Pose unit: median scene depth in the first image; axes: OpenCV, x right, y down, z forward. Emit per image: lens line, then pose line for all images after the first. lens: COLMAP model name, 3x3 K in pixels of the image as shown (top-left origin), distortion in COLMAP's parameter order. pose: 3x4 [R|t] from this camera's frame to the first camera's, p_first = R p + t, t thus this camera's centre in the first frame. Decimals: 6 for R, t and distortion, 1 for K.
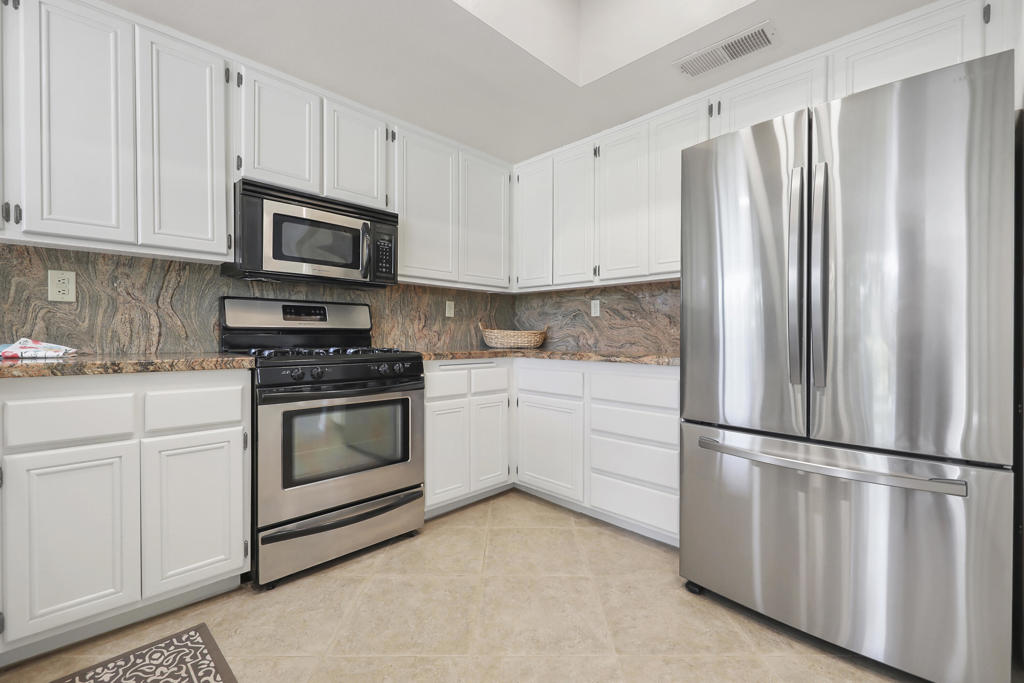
lens RADIAL K [[437.8, 0, 523.1], [0, 437.8, 334.7], [0, 0, 1]] dist [-0.008646, -0.000438]
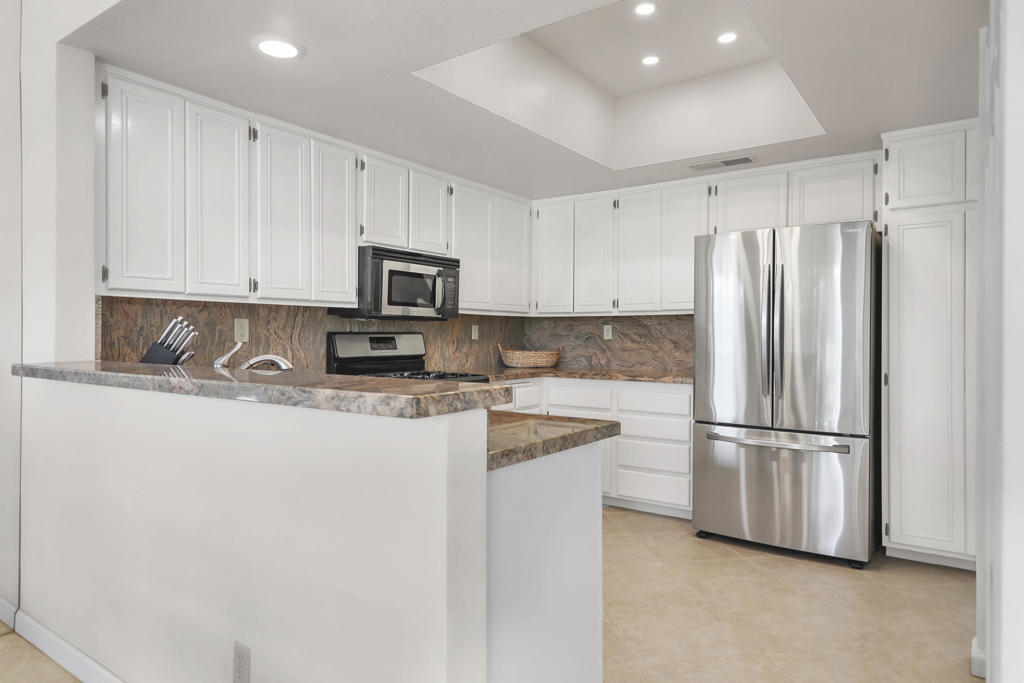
lens RADIAL K [[622.9, 0, 512.0], [0, 622.9, 341.5], [0, 0, 1]] dist [0.000721, 0.000301]
pose [[0.990407, -0.006010, 0.138053, -0.407691], [0.004318, 0.999912, 0.012552, -0.077551], [-0.138116, -0.011836, 0.990345, -0.757086]]
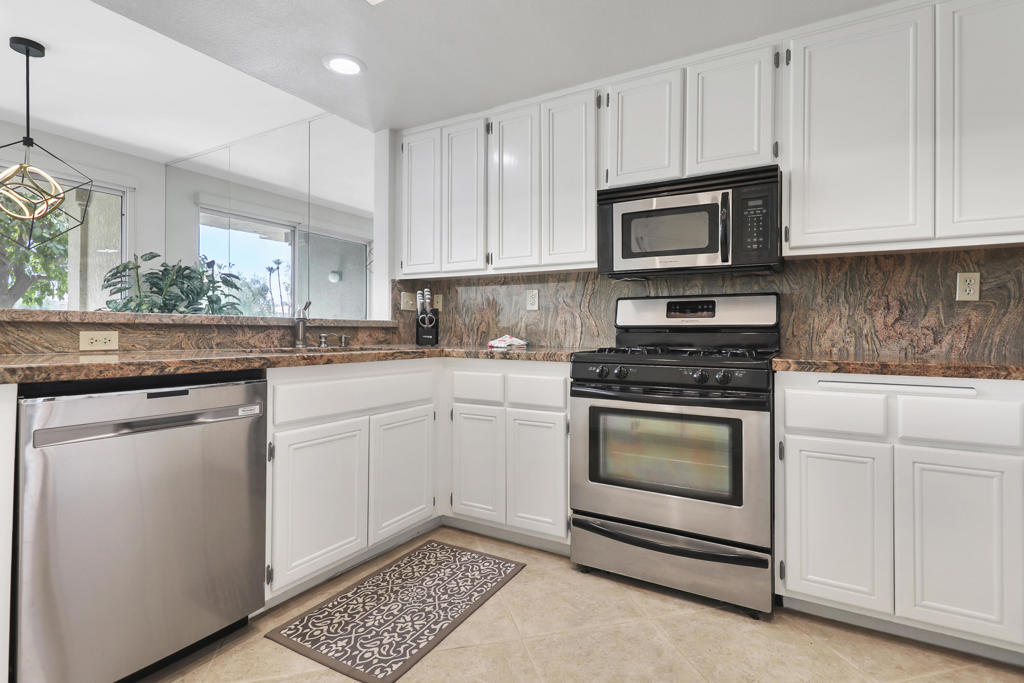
lens RADIAL K [[481.6, 0, 507.6], [0, 481.6, 327.3], [0, 0, 1]] dist [0.002086, 0.000355]
pose [[0.244572, -0.012863, -0.969546, 0.398448], [-0.002062, 0.999903, -0.013786, 0.002994], [0.969629, 0.005370, 0.244522, 0.405271]]
